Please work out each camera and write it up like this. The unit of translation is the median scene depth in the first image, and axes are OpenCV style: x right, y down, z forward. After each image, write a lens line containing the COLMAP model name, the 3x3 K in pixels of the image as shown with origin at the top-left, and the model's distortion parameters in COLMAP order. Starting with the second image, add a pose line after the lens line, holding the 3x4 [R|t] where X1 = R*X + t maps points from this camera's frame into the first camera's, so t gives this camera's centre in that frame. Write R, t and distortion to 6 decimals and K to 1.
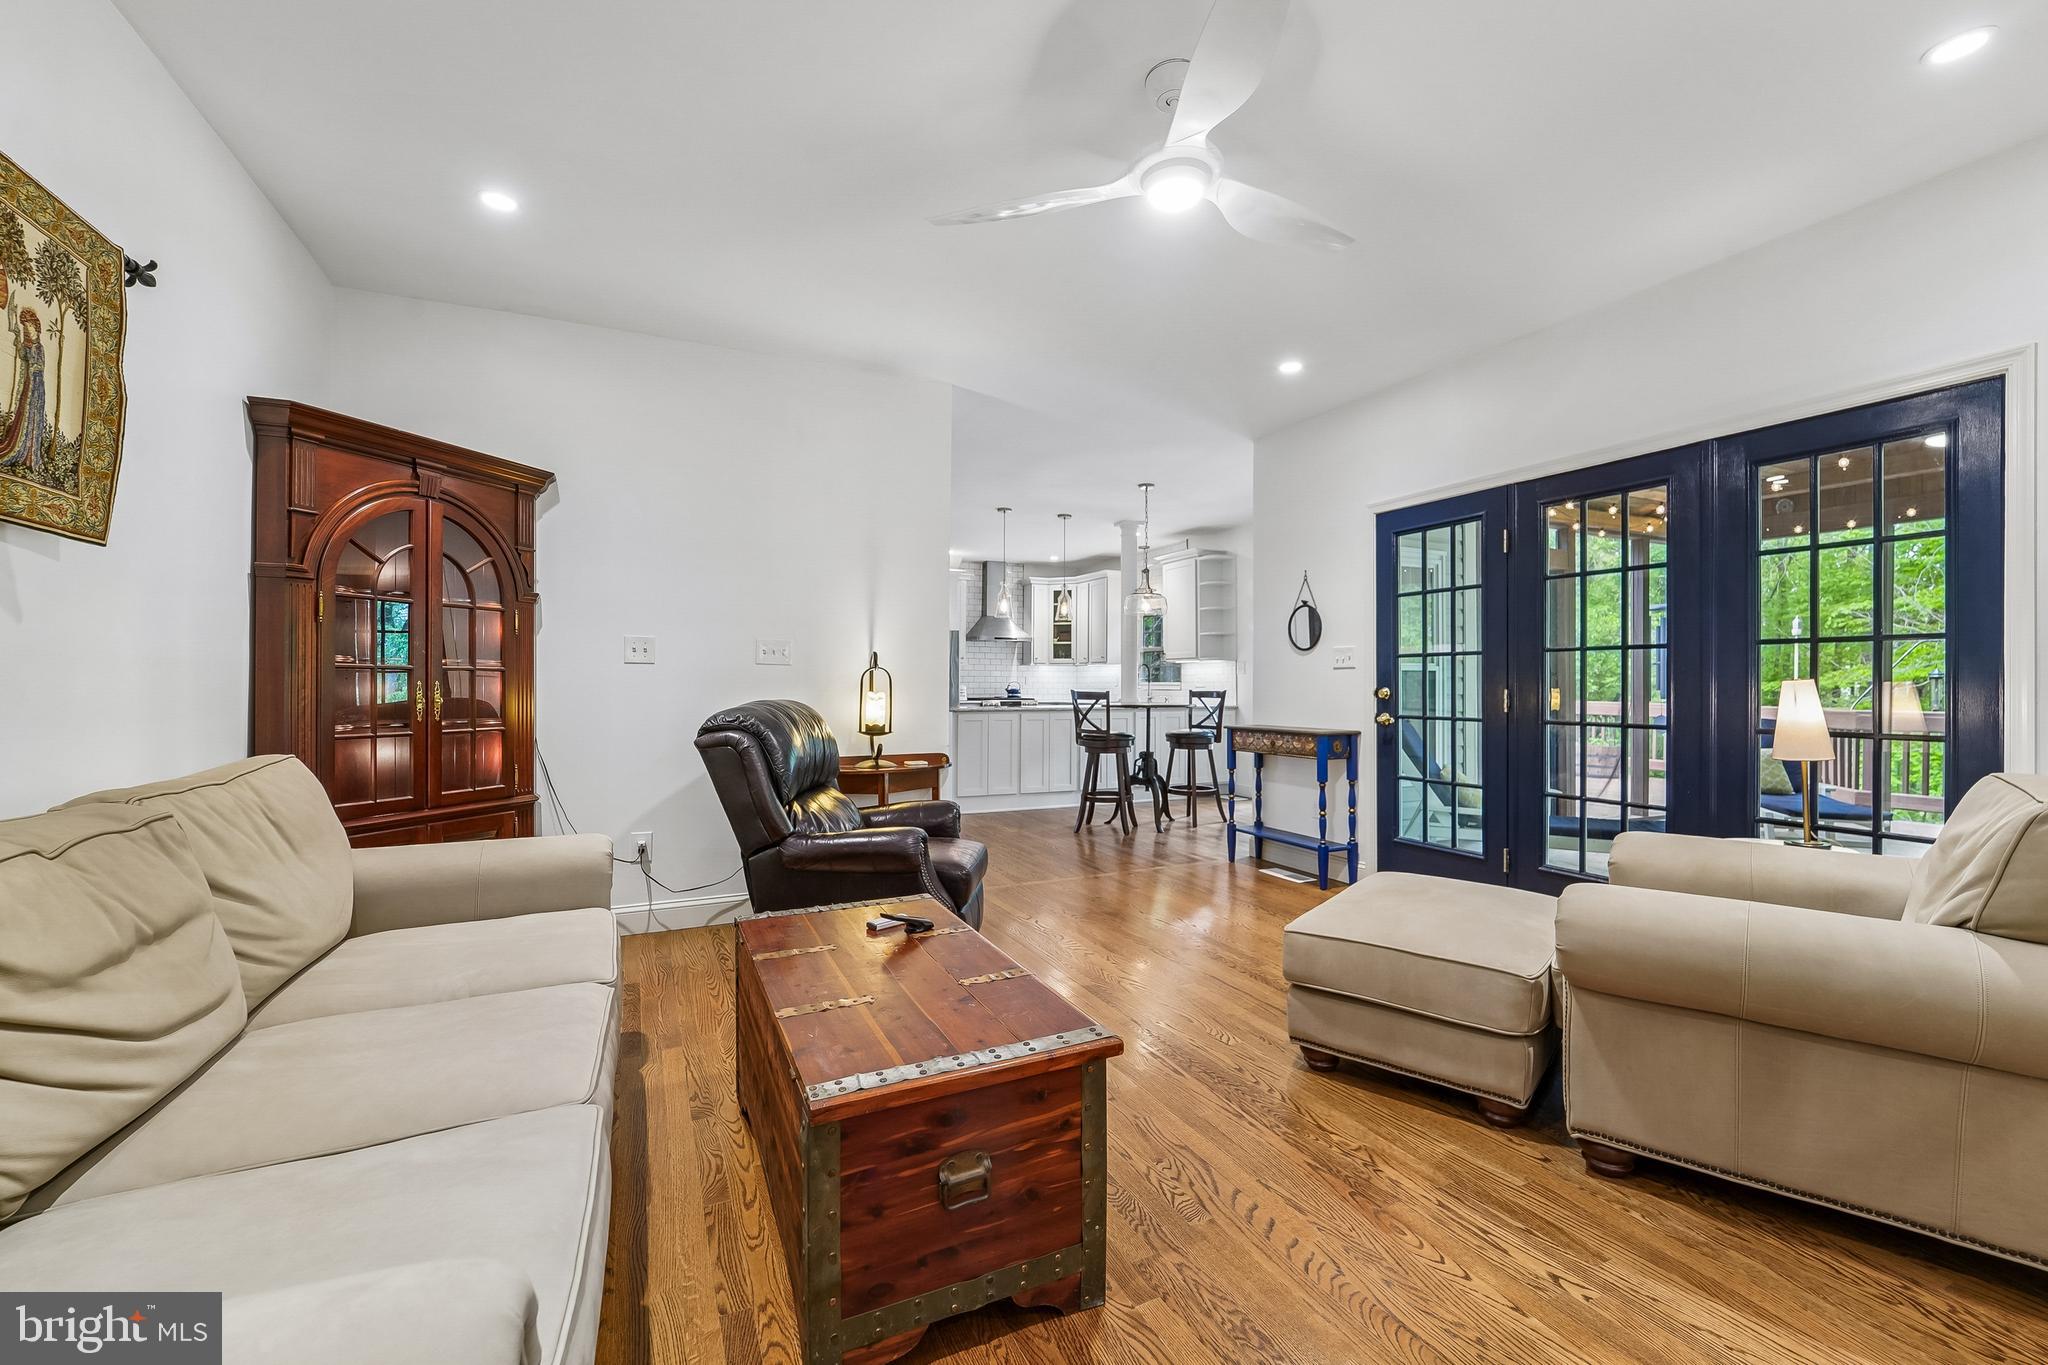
lens RADIAL K [[836.5, 0, 1028.1], [0, 836.5, 684.3], [0, 0, 1]] dist [-0.013736, 0.002022]
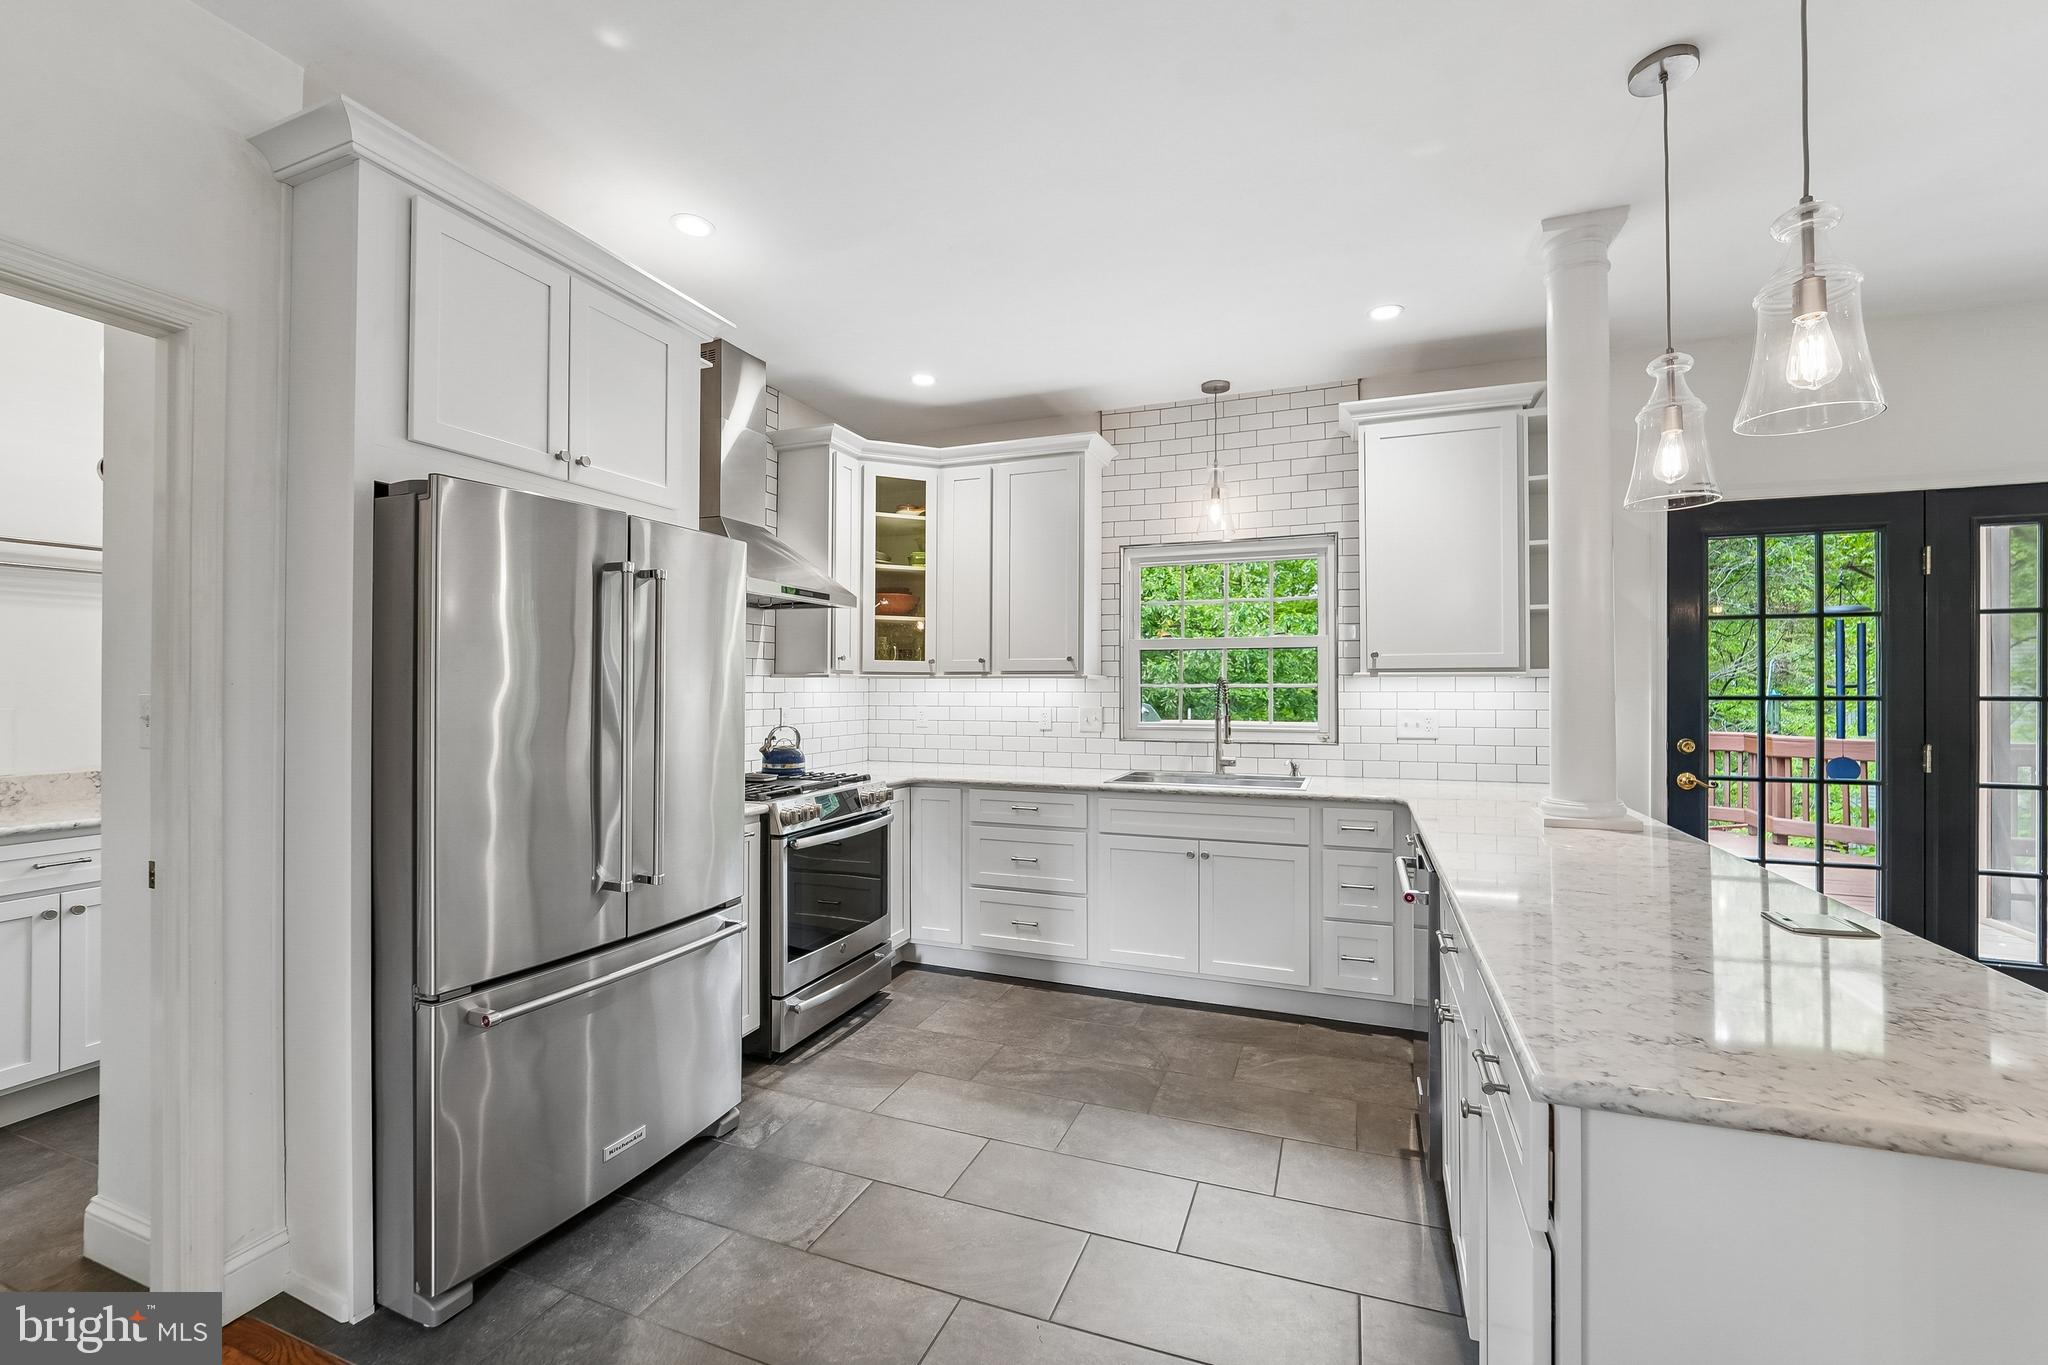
lens RADIAL K [[836.5, 0, 1019.8], [0, 836.5, 679.1], [0, 0, 1]] dist [-0.013736, 0.002022]
pose [[0.723436, 0.004878, 0.690374, -0.192474], [0.000239, 0.999973, -0.007316, -0.020424], [-0.690392, 0.005457, 0.723415, 0.737131]]
